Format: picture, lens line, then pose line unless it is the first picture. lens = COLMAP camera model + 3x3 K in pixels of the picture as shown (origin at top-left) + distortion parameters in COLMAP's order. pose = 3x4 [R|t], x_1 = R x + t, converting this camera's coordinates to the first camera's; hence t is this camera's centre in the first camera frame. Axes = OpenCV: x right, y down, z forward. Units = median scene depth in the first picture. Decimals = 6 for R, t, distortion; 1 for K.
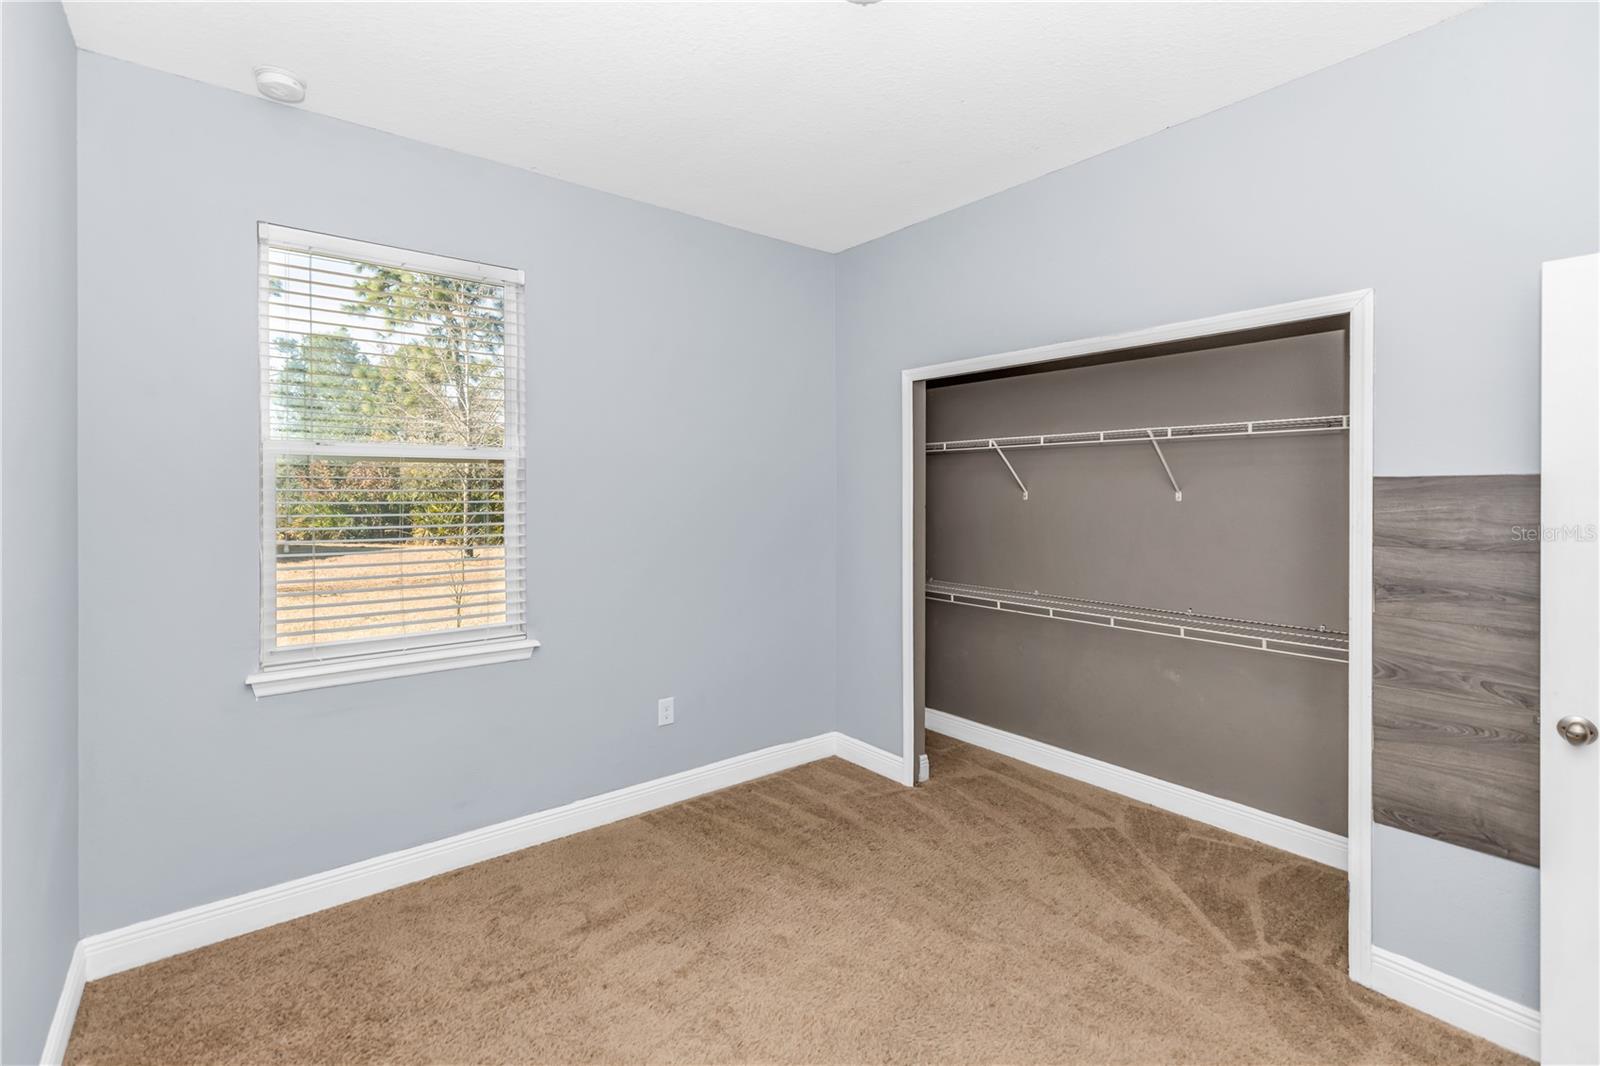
lens RADIAL K [[722.0, 0, 805.3], [0, 722.0, 501.9], [0, 0, 1]] dist [-0.002687, -0.000618]
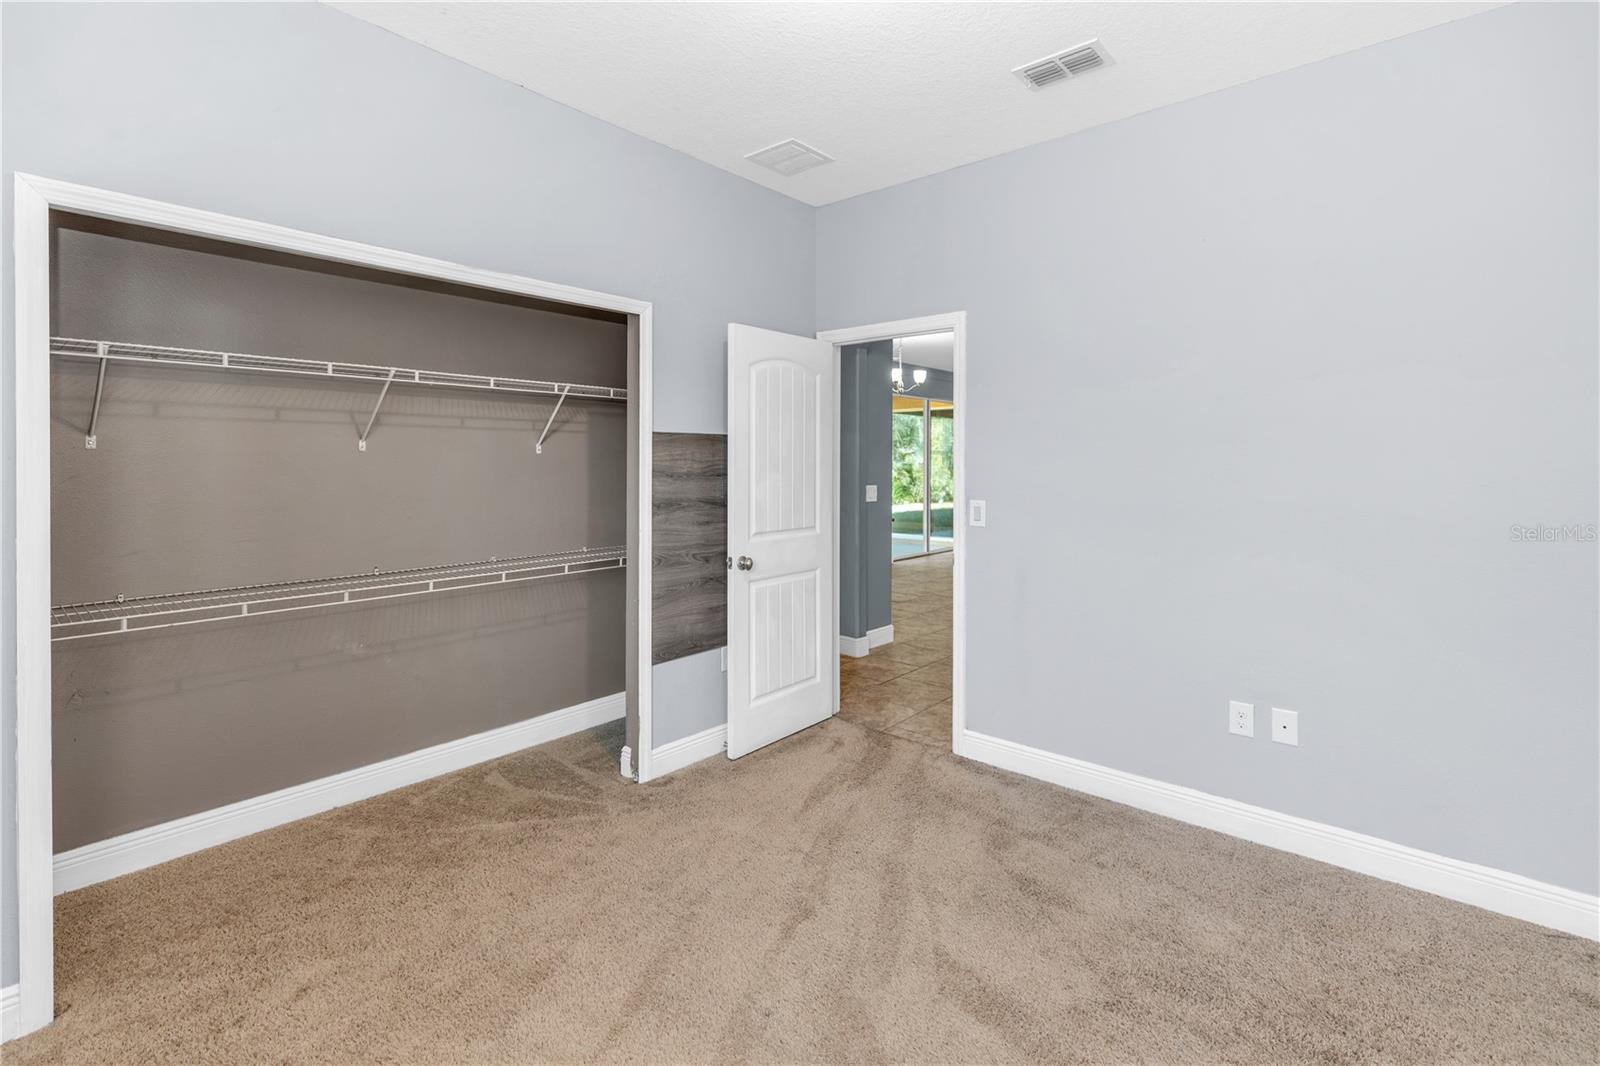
lens RADIAL K [[745.0, 0, 802.9], [0, 745.0, 454.7], [0, 0, 1]] dist [0.000762, 0.000168]
pose [[-0.188316, -0.002982, 0.982104, -0.563339], [0.008158, 0.999956, 0.004601, 0.005746], [-0.982075, 0.008878, -0.188283, 0.722716]]
